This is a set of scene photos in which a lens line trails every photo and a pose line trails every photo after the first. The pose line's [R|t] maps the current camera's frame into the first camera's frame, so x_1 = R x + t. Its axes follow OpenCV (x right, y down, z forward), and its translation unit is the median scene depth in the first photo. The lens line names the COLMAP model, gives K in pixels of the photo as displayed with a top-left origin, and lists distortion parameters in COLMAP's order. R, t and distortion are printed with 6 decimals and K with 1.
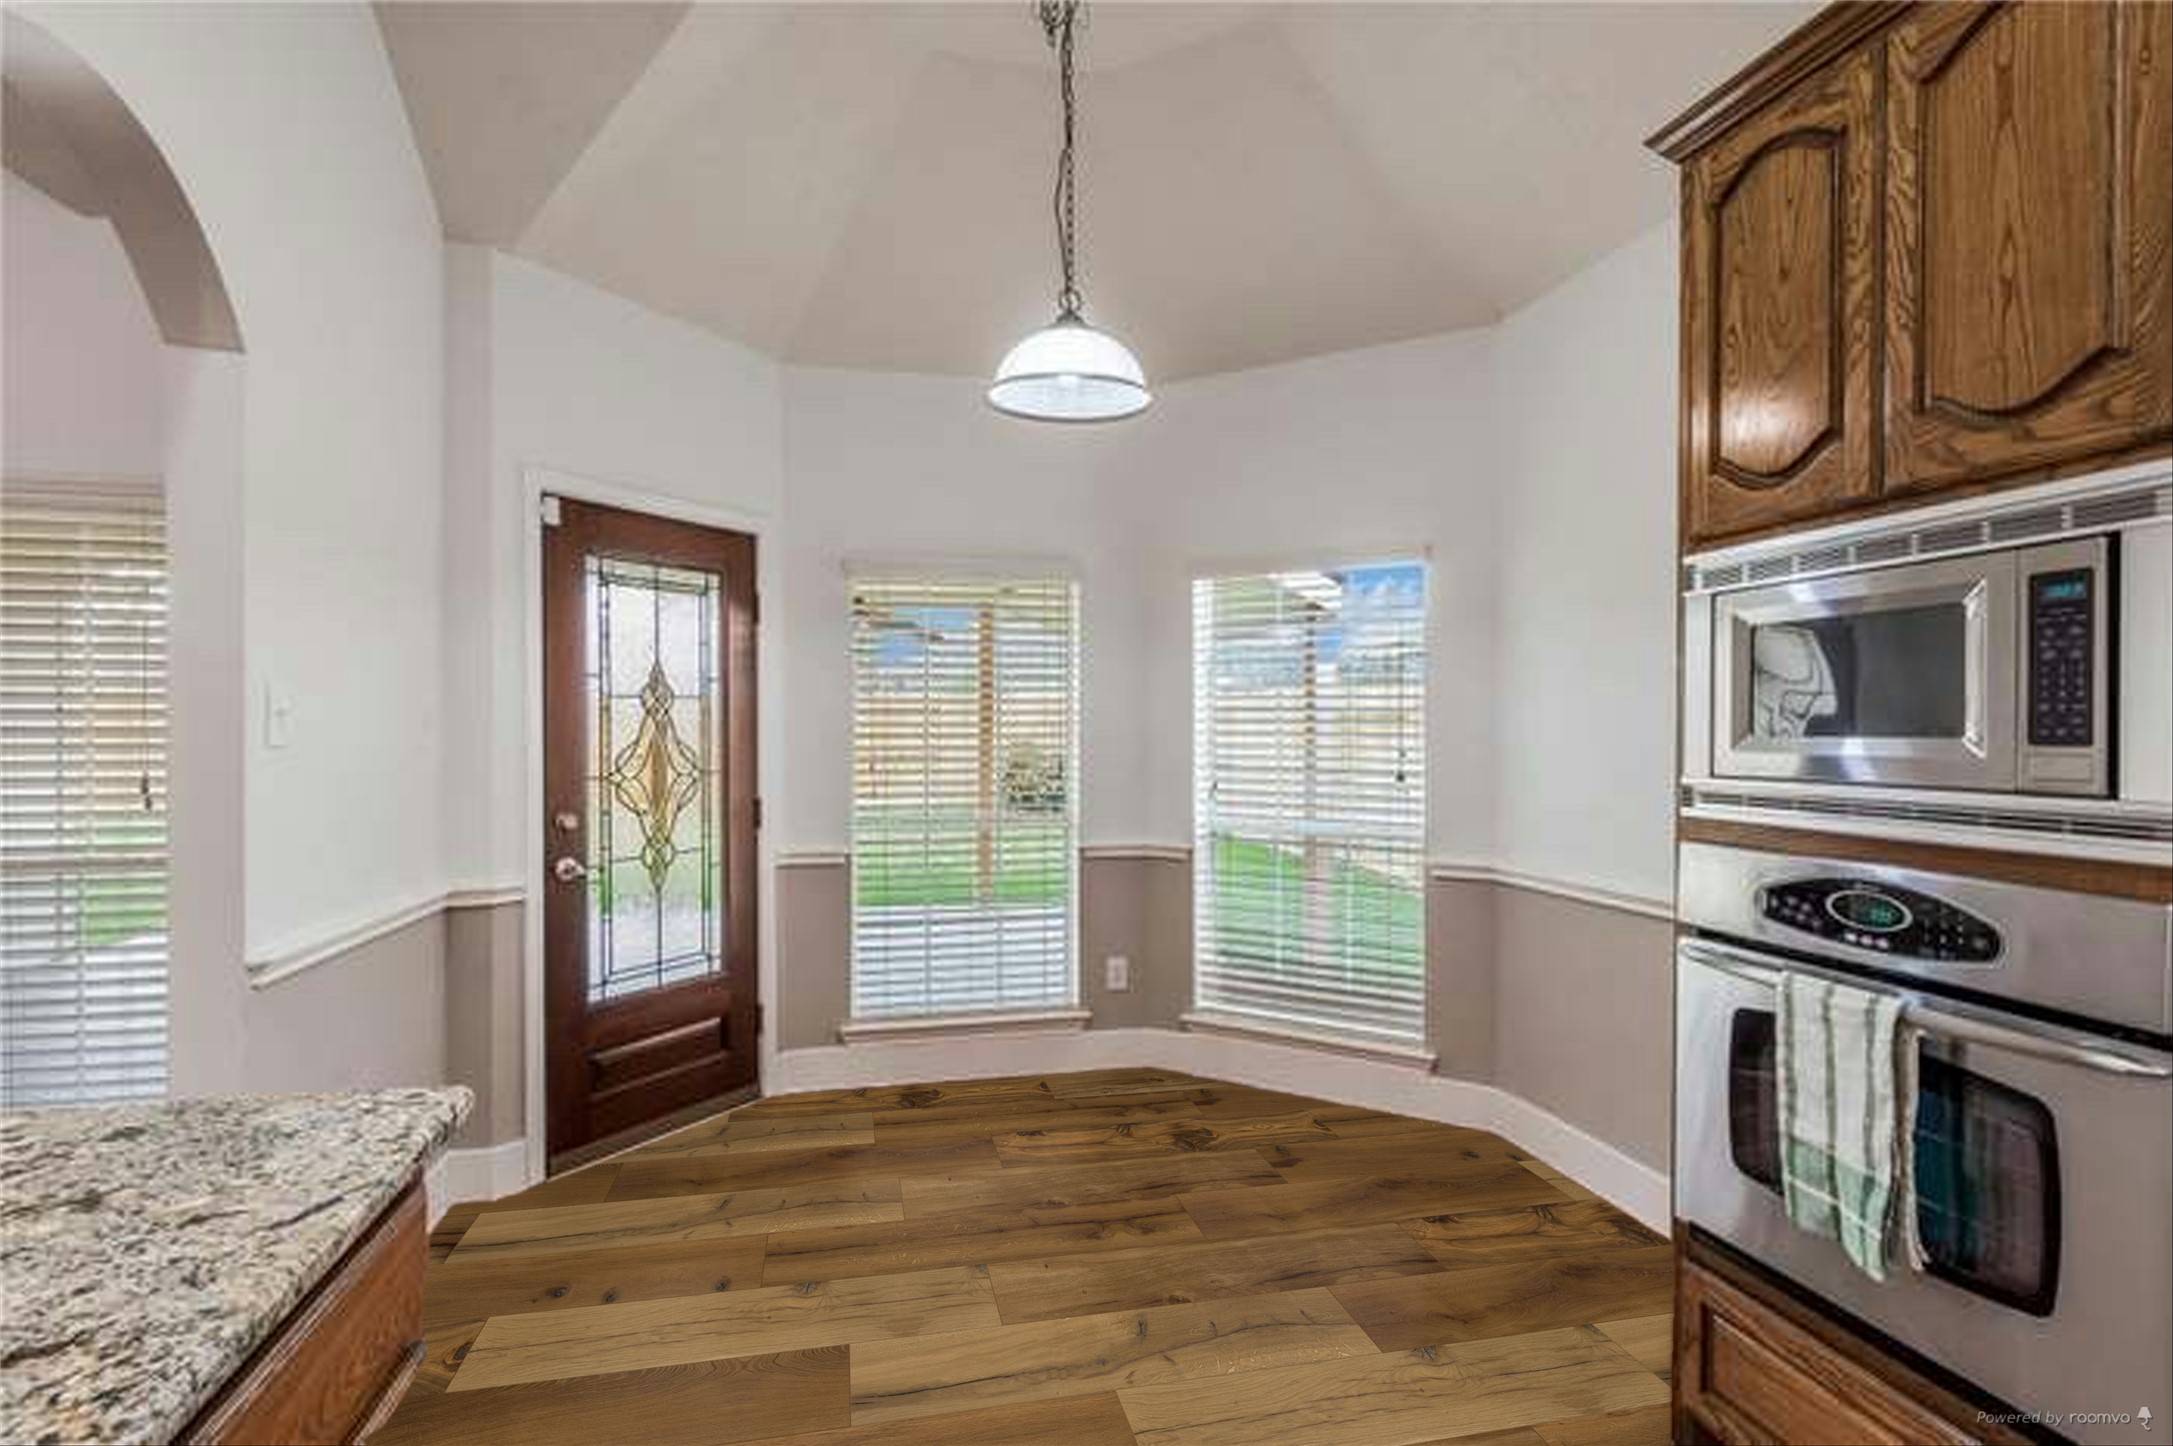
lens RADIAL K [[1071.7, 0, 1086.5], [0, 1071.7, 723.0], [0, 0, 1]] dist [-0.002247, -0.000410]
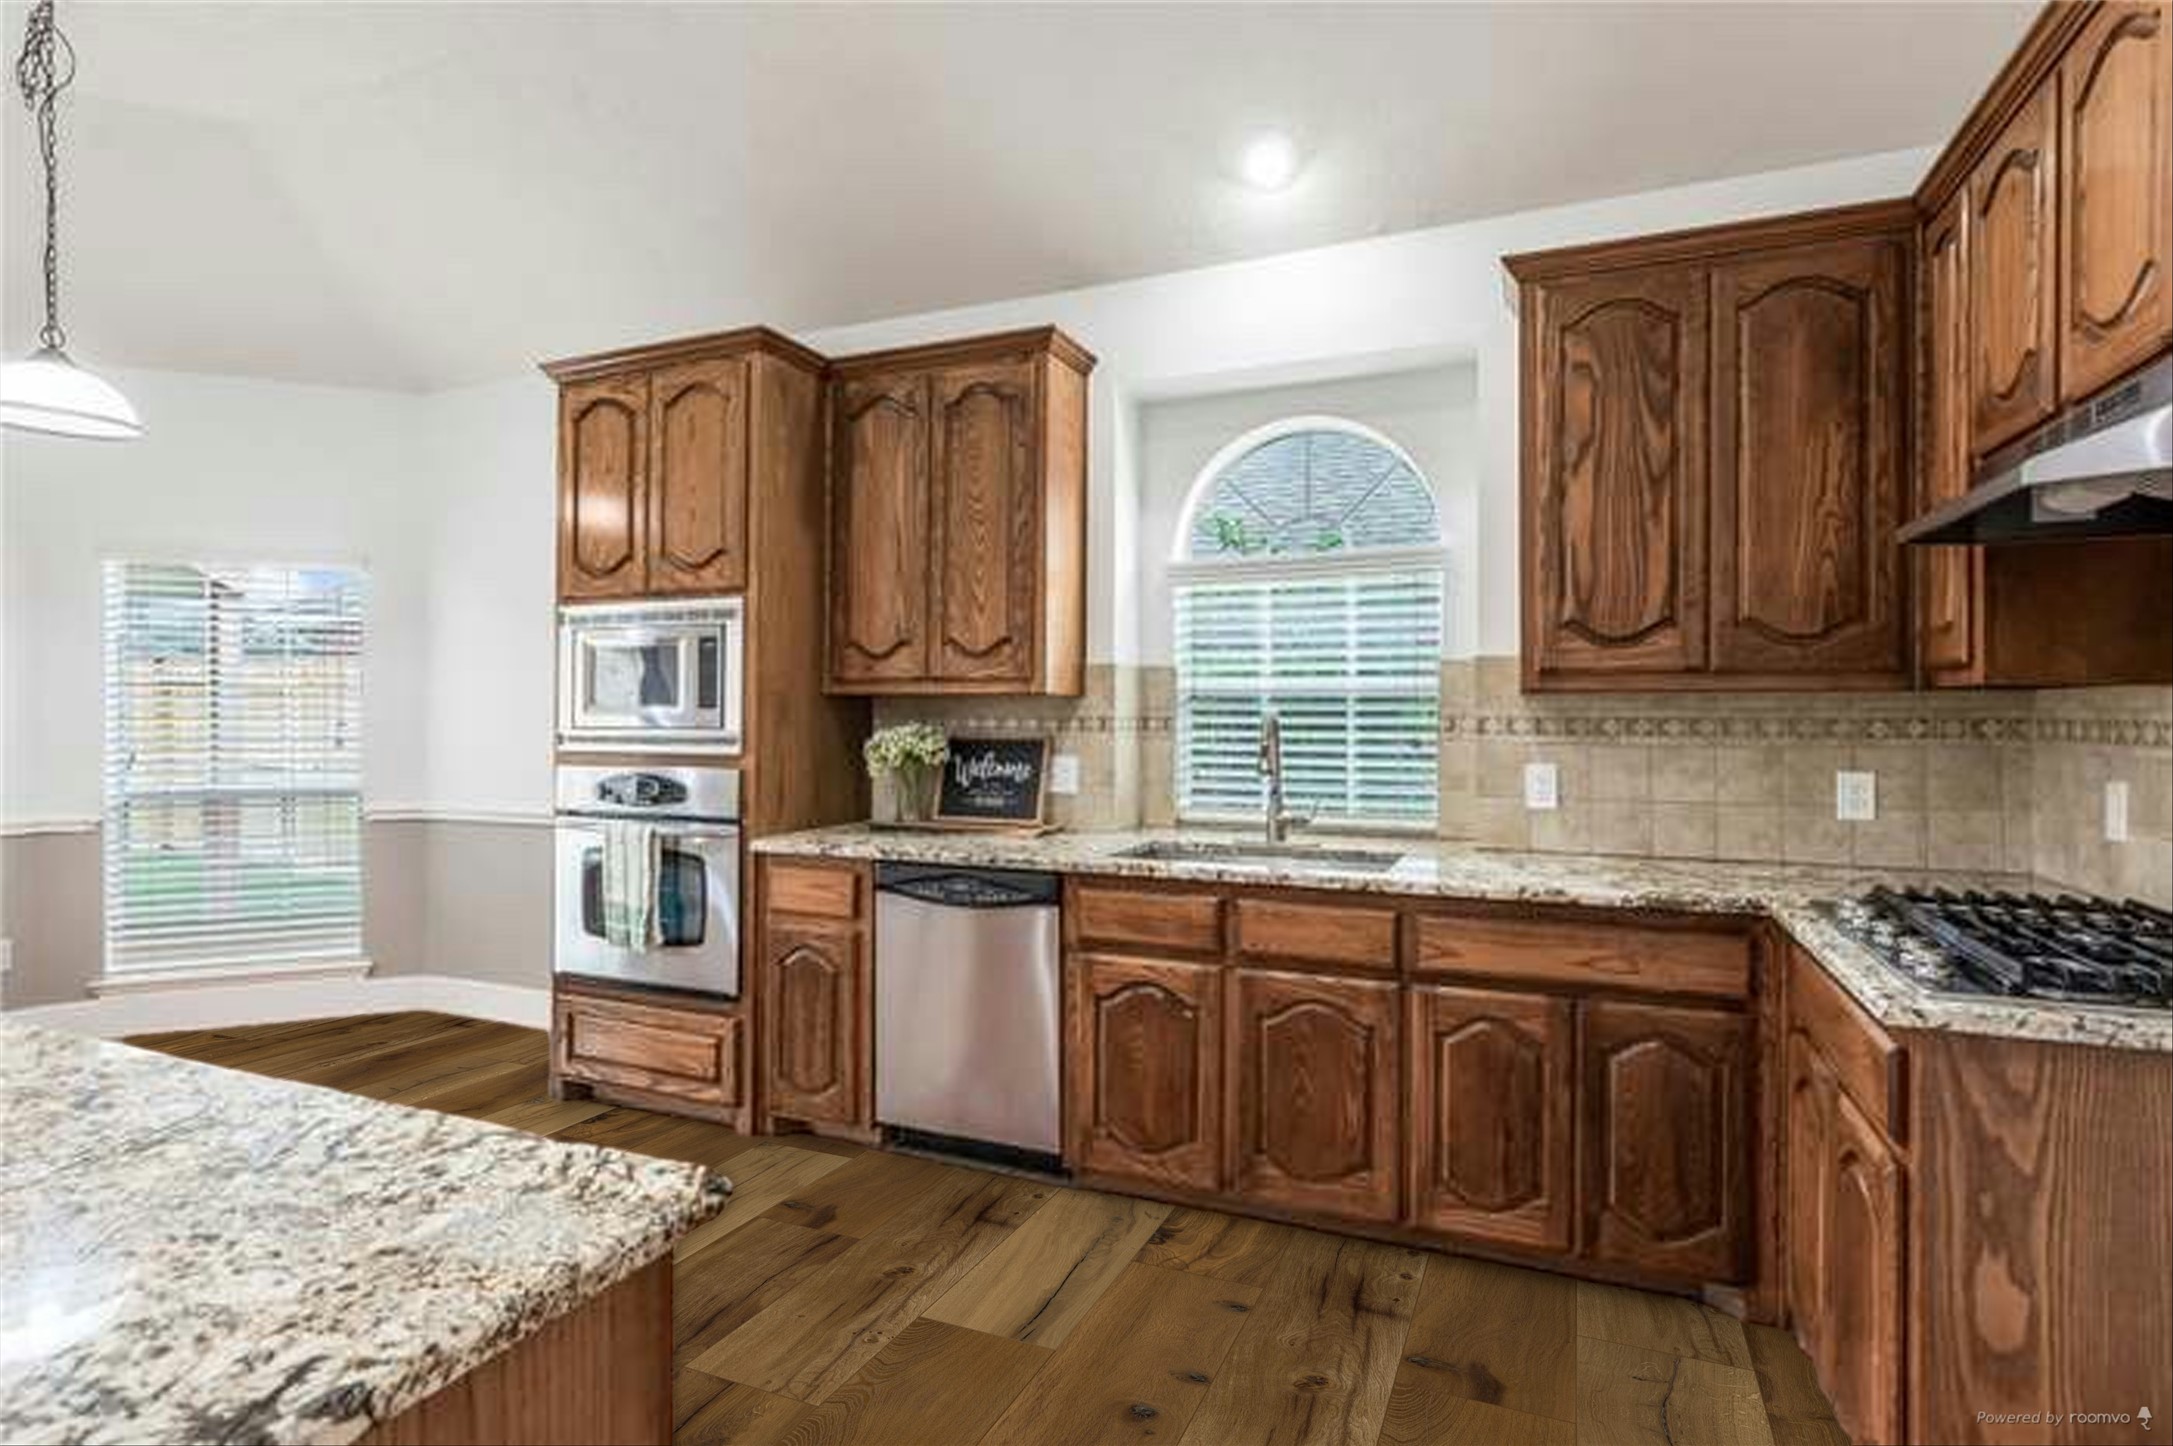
lens RADIAL K [[1126.8, 0, 1081.1], [0, 1126.8, 695.6], [0, 0, 1]] dist [-0.002337, 0.000105]
pose [[0.592565, 0.000467, 0.805522, -0.478263], [-0.000881, 1.000000, 0.000068, -0.007538], [-0.805522, -0.000750, 0.592565, -0.886530]]
